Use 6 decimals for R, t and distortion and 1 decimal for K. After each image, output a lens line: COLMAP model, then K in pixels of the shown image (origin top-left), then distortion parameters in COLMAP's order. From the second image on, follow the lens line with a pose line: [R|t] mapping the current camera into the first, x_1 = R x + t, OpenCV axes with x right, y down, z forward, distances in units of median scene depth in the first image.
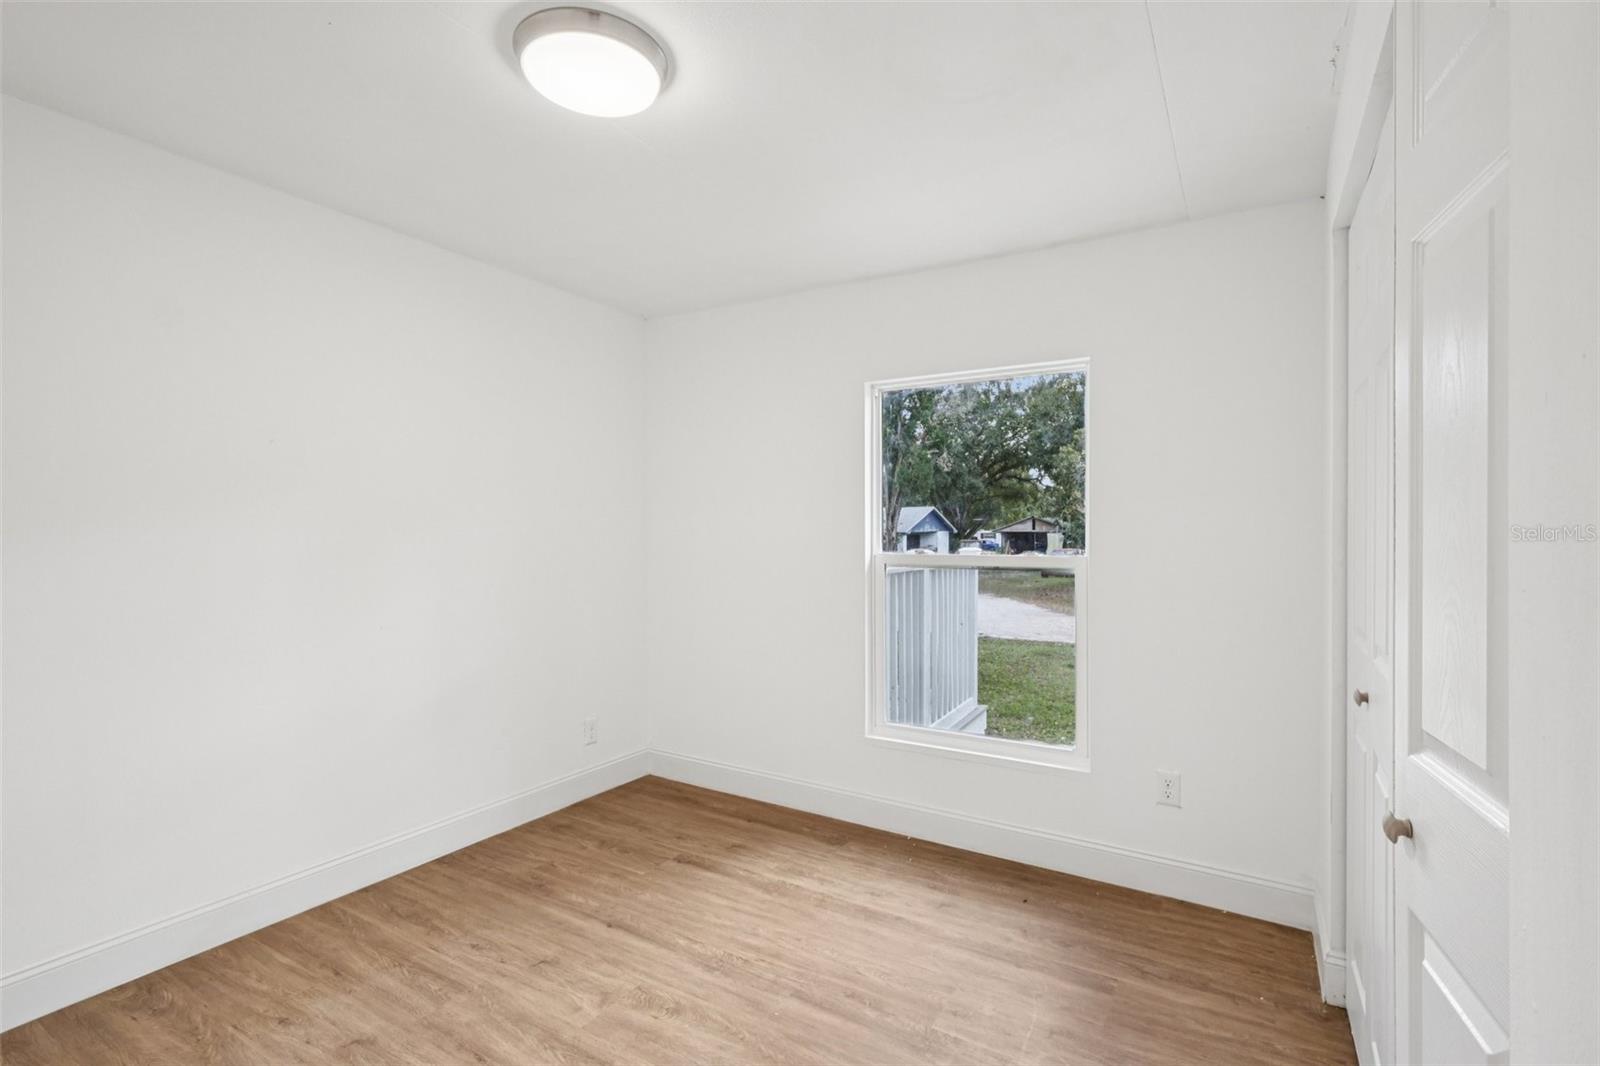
lens RADIAL K [[740.6, 0, 793.5], [0, 740.6, 536.6], [0, 0, 1]] dist [-0.000633, 0.000077]
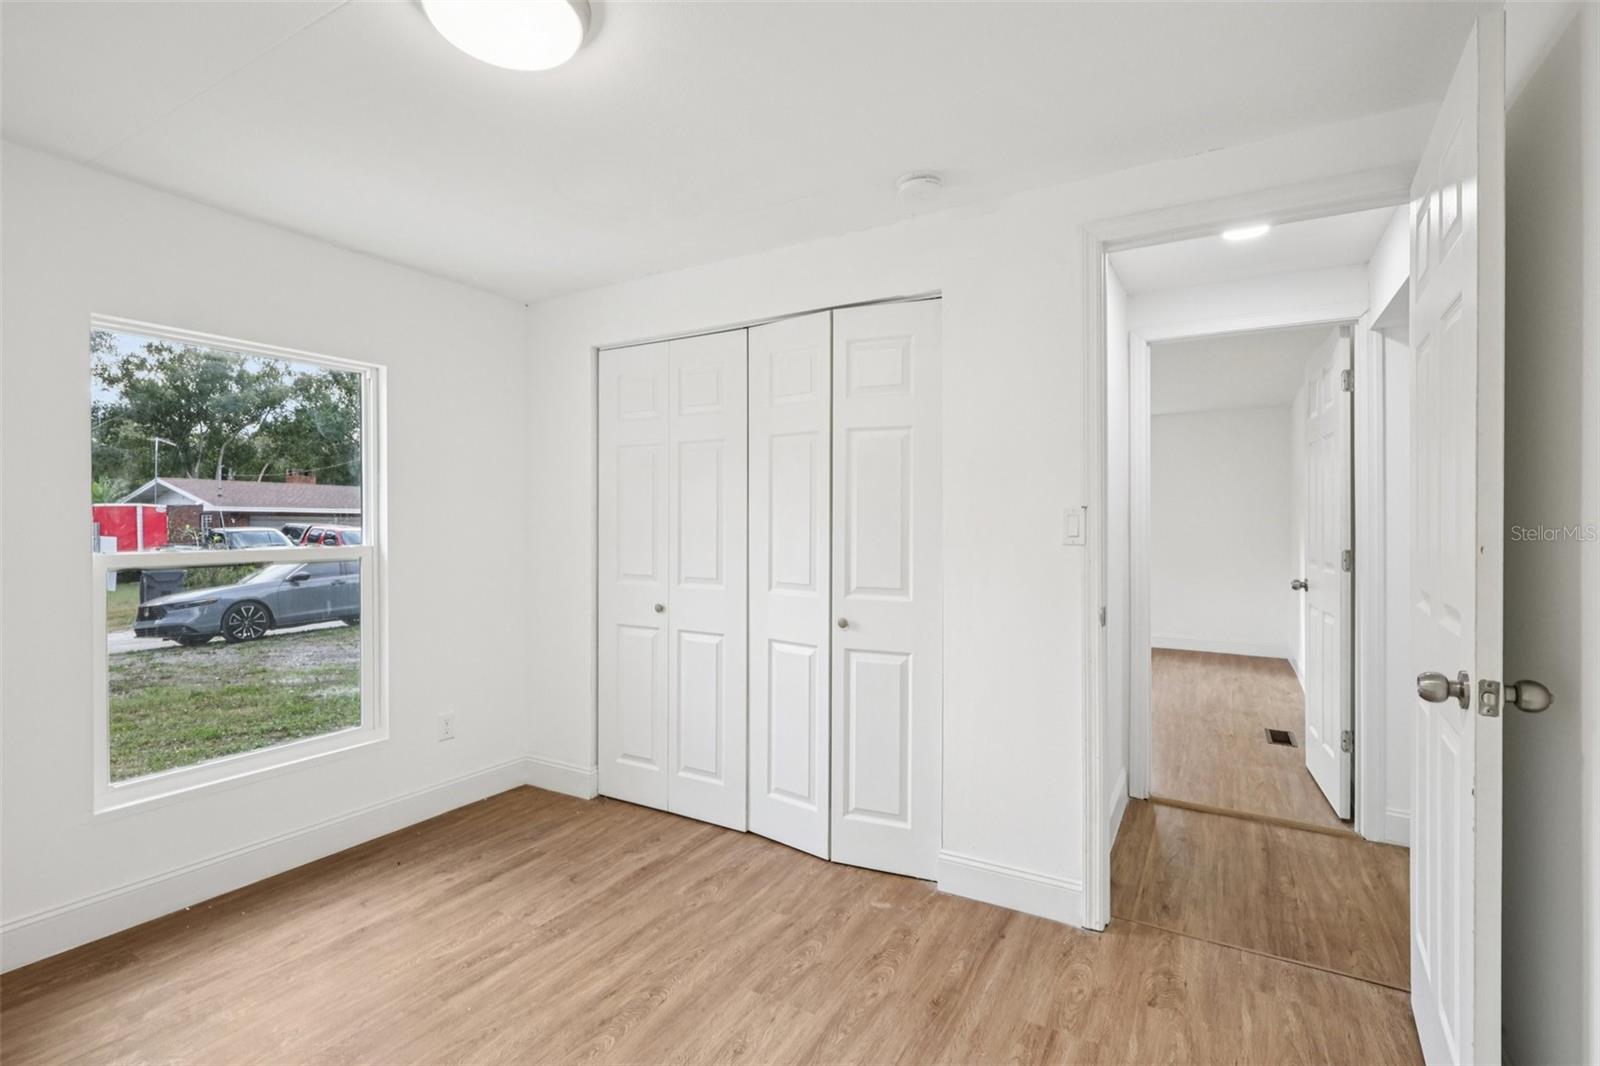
lens RADIAL K [[748.4, 0, 792.9], [0, 748.4, 528.0], [0, 0, 1]] dist [0.001692, 0.000745]
pose [[-0.031999, -0.011292, 0.999424, -0.844203], [-0.009491, 0.999895, 0.010993, -0.022944], [-0.999443, -0.009134, -0.032102, 0.477903]]
